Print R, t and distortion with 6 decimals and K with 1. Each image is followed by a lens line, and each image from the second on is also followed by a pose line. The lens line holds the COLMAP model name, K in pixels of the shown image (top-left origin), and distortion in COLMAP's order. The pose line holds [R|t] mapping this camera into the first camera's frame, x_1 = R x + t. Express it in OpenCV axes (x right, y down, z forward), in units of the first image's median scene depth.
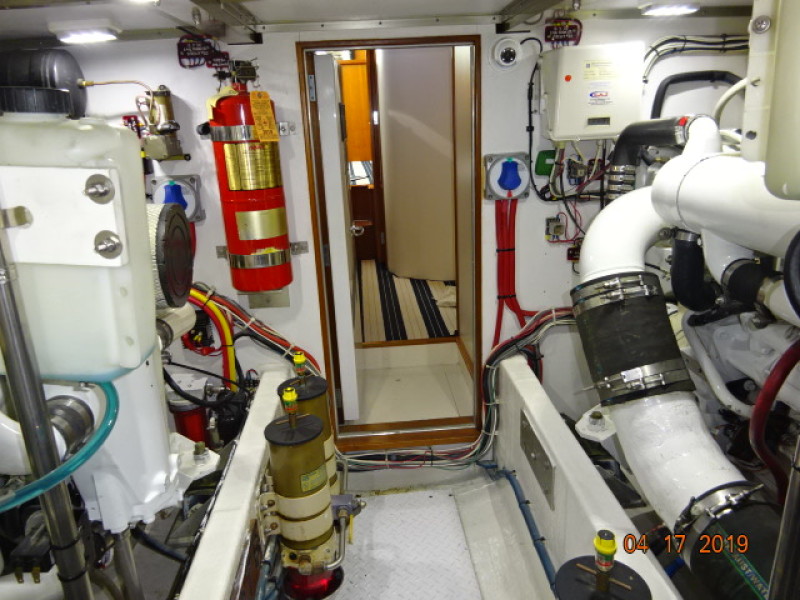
lens RADIAL K [[584.6, 0, 400.0], [0, 584.6, 300.0], [0, 0, 1]] dist [0.002864, -0.001823]
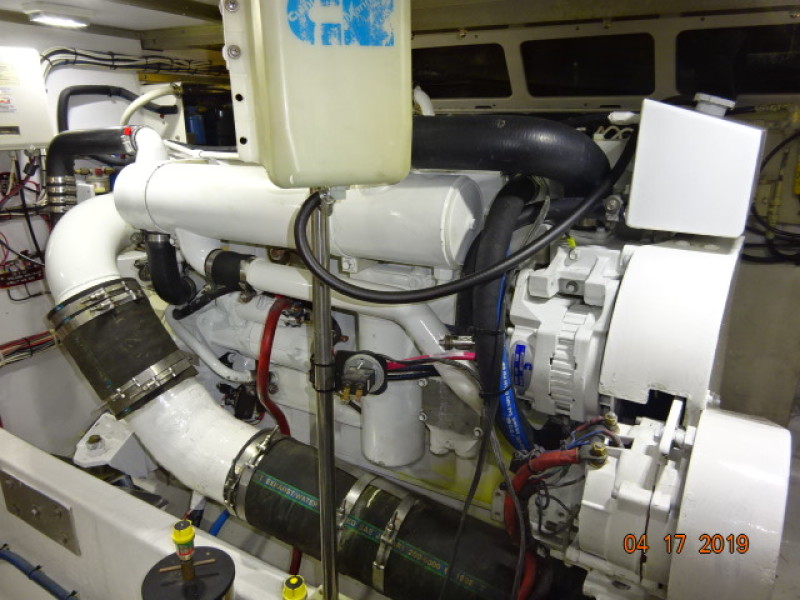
lens RADIAL K [[589.7, 0, 400.0], [0, 589.7, 300.0], [0, 0, 1]] dist [-0.002275, -0.009591]
pose [[0.568353, -0.197833, 0.798646, -0.138301], [0.218421, 0.972114, 0.085365, 0.006545], [-0.793263, 0.125924, 0.595715, 0.015828]]
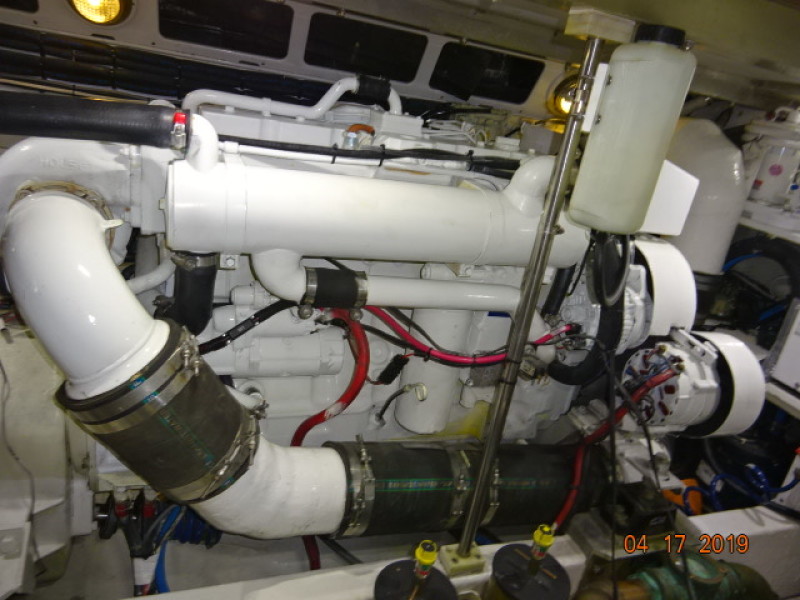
lens RADIAL K [[589.7, 0, 400.0], [0, 589.7, 300.0], [0, 0, 1]] dist [-0.002275, -0.009591]
pose [[-0.289640, -0.343648, 0.893317, -0.333749], [0.126935, 0.911288, 0.391717, -0.334237], [-0.948681, 0.226850, -0.220325, 0.902370]]
